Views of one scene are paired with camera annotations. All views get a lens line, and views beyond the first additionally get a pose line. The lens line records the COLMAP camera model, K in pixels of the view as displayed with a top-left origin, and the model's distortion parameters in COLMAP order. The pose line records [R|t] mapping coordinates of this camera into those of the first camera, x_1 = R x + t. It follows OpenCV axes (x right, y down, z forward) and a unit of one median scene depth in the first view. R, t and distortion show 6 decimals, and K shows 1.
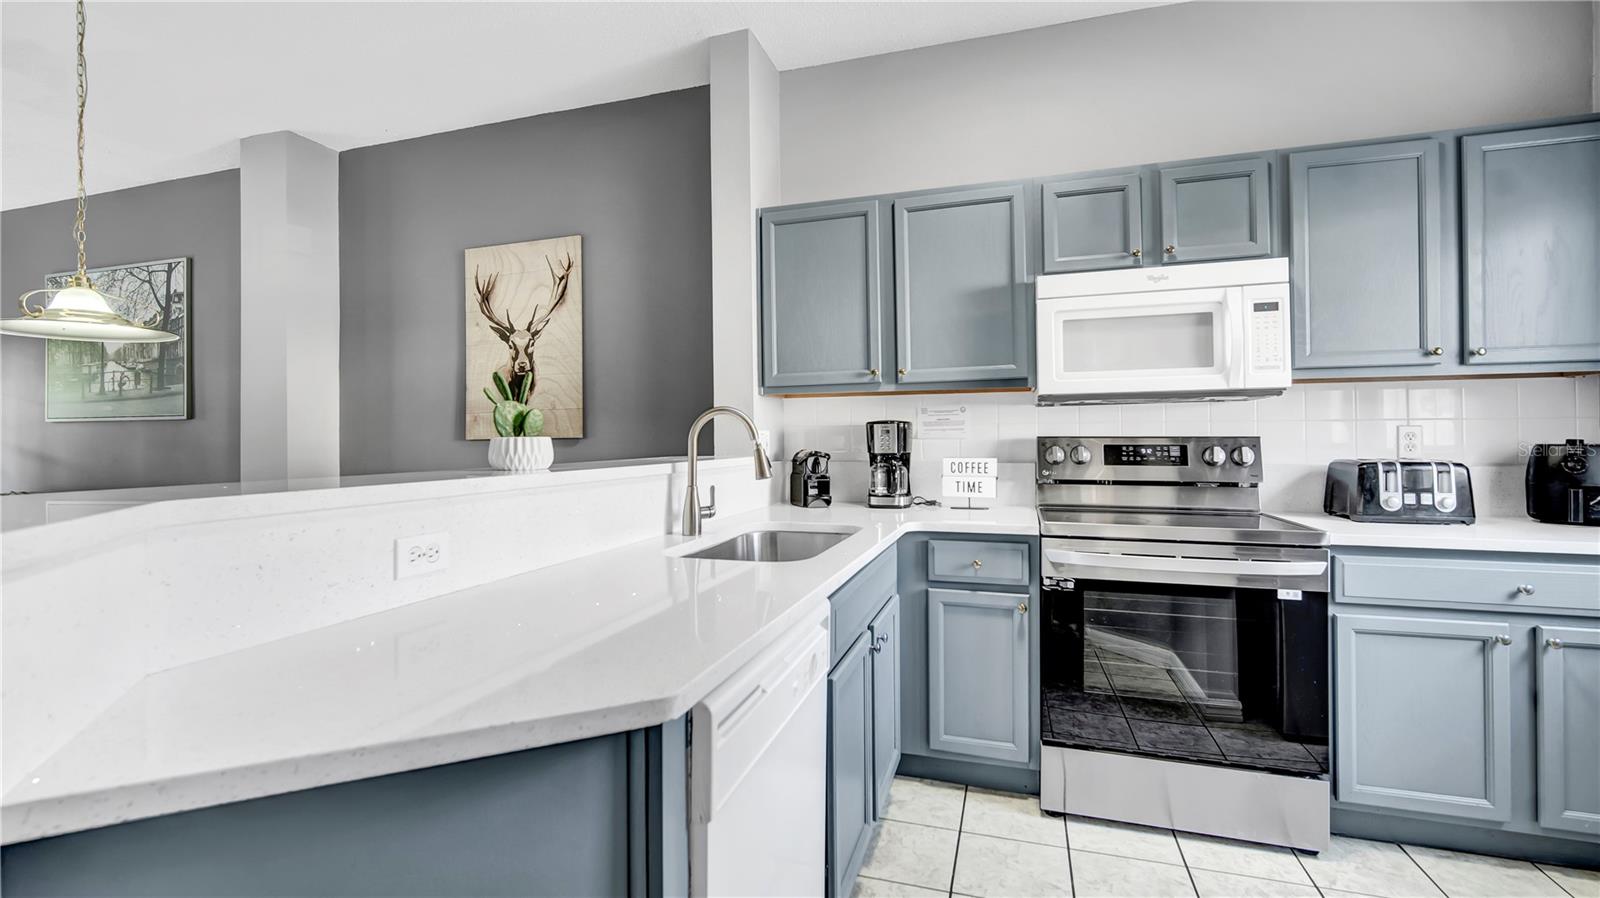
lens RADIAL K [[714.1, 0, 788.4], [0, 714.1, 436.6], [0, 0, 1]] dist [-0.016509, 0.004736]
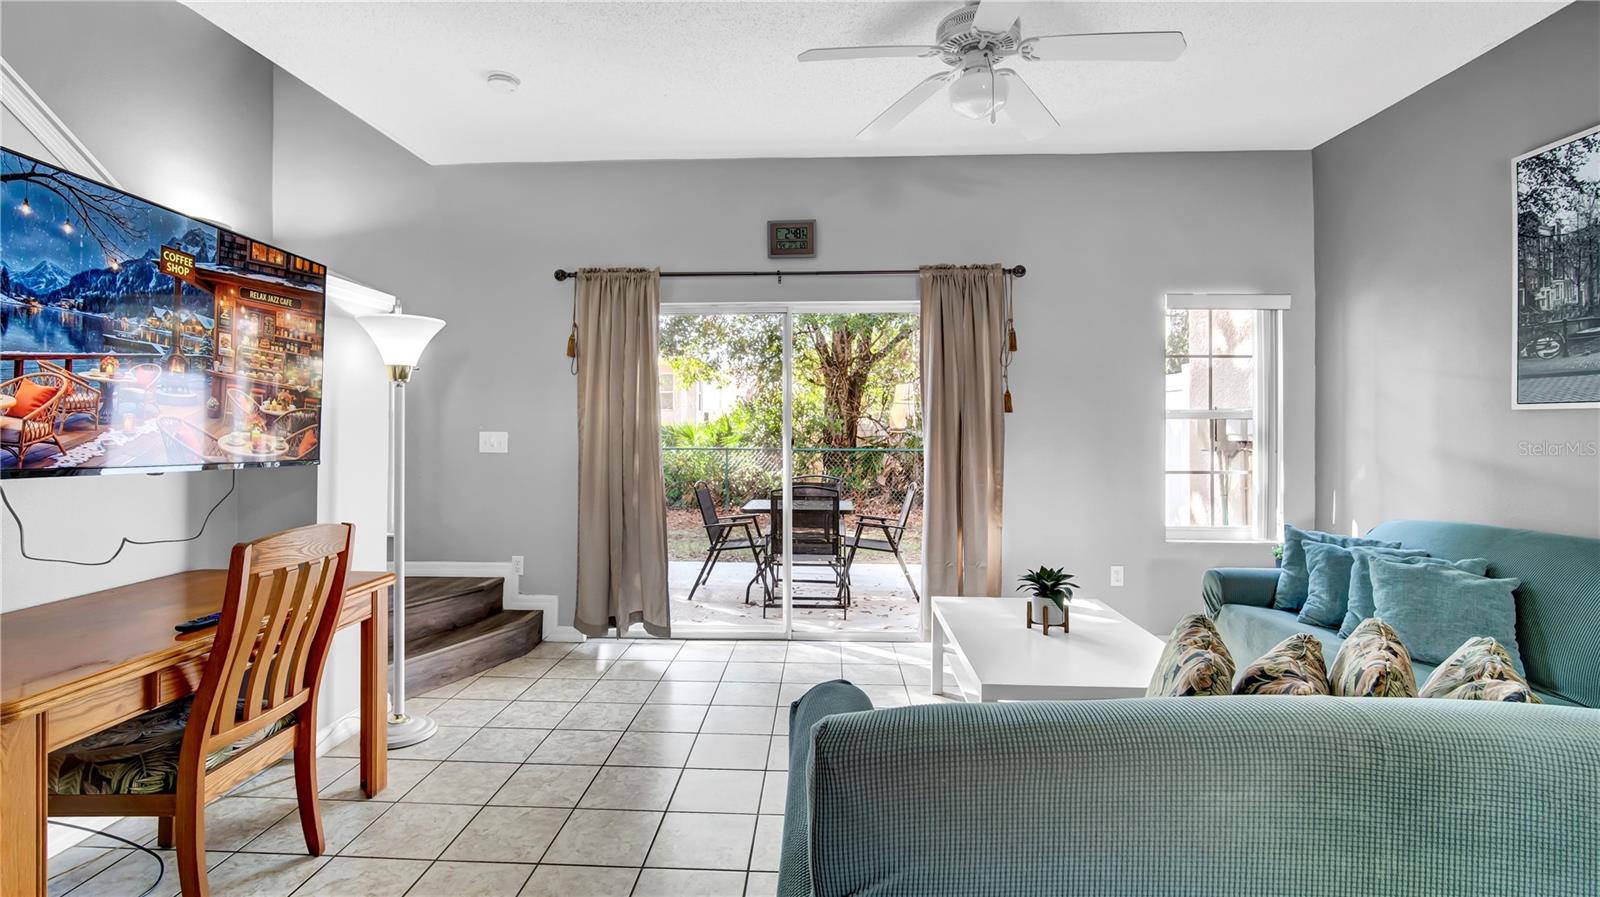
lens RADIAL K [[714.1, 0, 799.3], [0, 714.1, 419.8], [0, 0, 1]] dist [-0.016509, 0.004736]
pose [[0.273047, -0.000731, -0.962001, -1.198480], [-0.003067, 0.999994, -0.001631, -0.018005], [0.961996, 0.003396, 0.273043, 0.499540]]
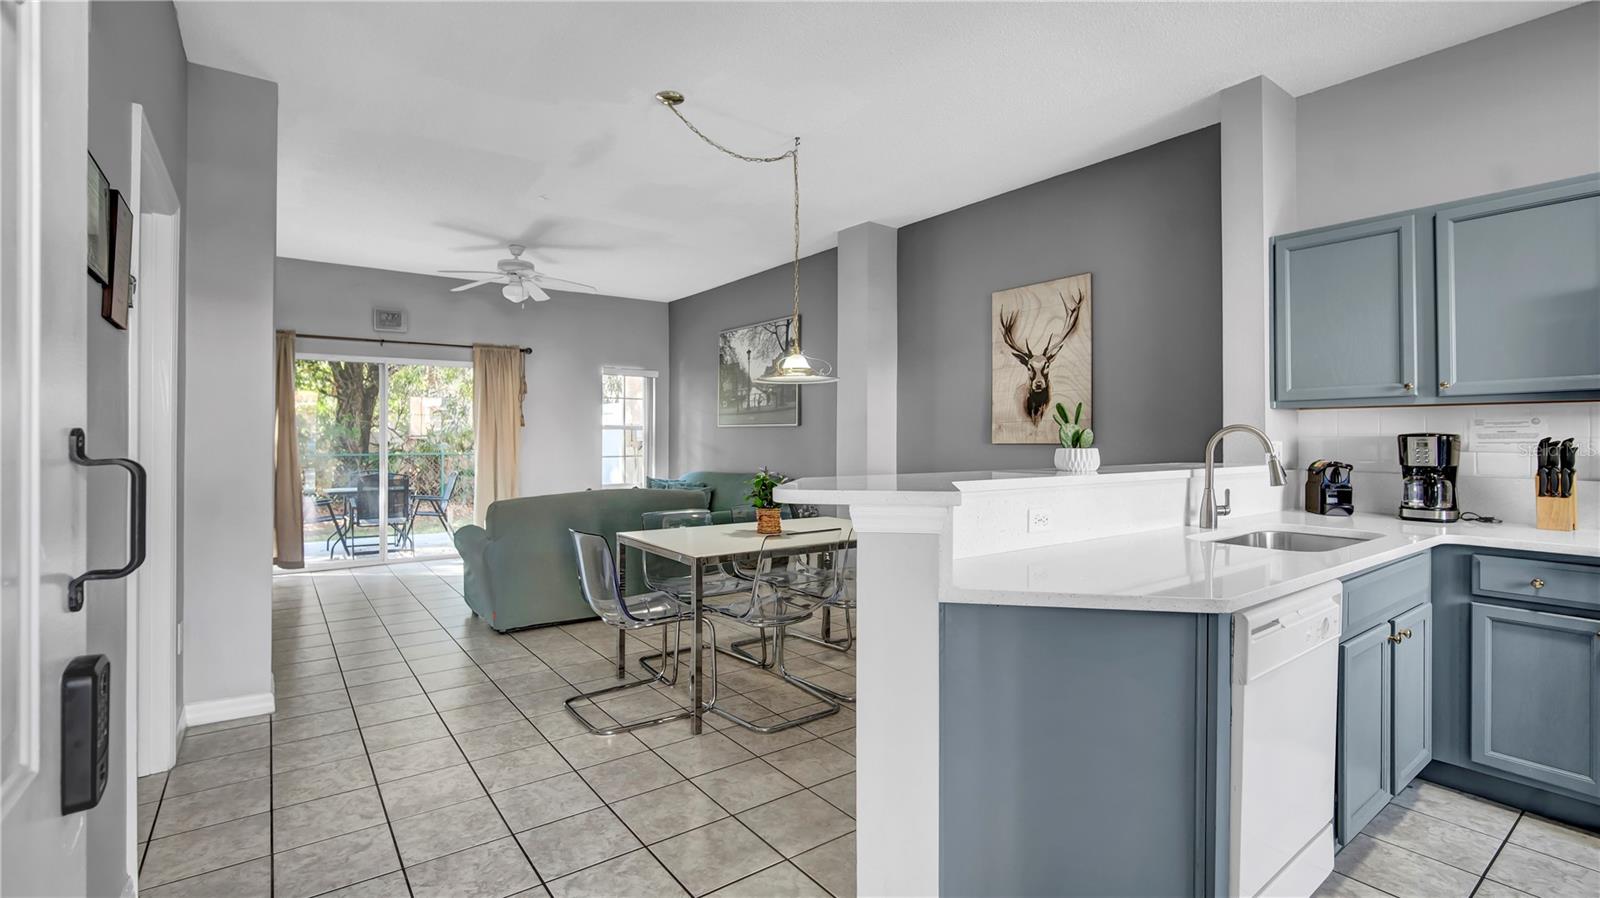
lens RADIAL K [[714.1, 0, 788.9], [0, 714.1, 435.2], [0, 0, 1]] dist [-0.016509, 0.004736]
pose [[0.809689, 0.008348, -0.586799, -0.001722], [-0.007686, 0.999964, 0.003620, -0.017703], [0.586808, 0.001579, 0.809724, -0.338476]]
